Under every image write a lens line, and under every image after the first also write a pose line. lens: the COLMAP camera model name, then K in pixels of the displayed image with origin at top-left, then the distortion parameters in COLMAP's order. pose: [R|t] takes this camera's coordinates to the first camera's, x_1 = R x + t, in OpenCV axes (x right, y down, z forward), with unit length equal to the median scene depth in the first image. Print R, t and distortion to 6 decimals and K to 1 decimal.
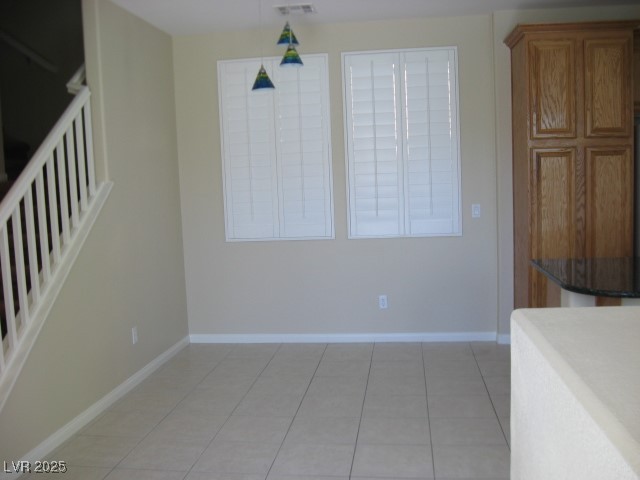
lens RADIAL K [[654.0, 0, 307.7], [0, 654.0, 243.0], [0, 0, 1]] dist [-0.120700, 0.019672]
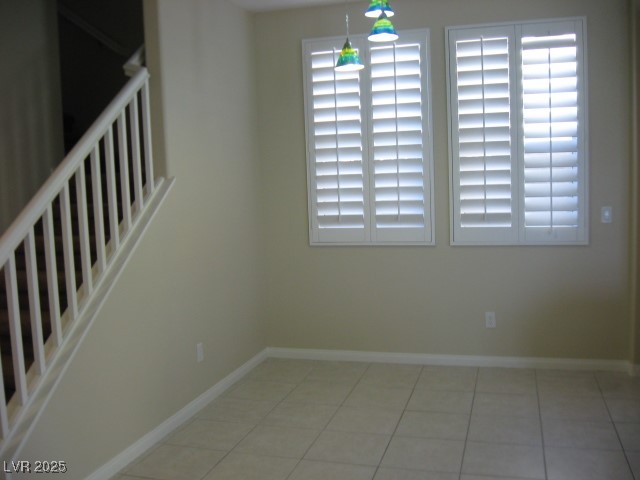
lens RADIAL K [[654.0, 0, 307.7], [0, 654.0, 243.0], [0, 0, 1]] dist [-0.120700, 0.019672]
pose [[0.987727, 0.018473, -0.155093, 0.010564], [-0.016992, 0.999797, 0.010866, -0.017550], [0.155262, -0.008097, 0.987840, 0.149954]]
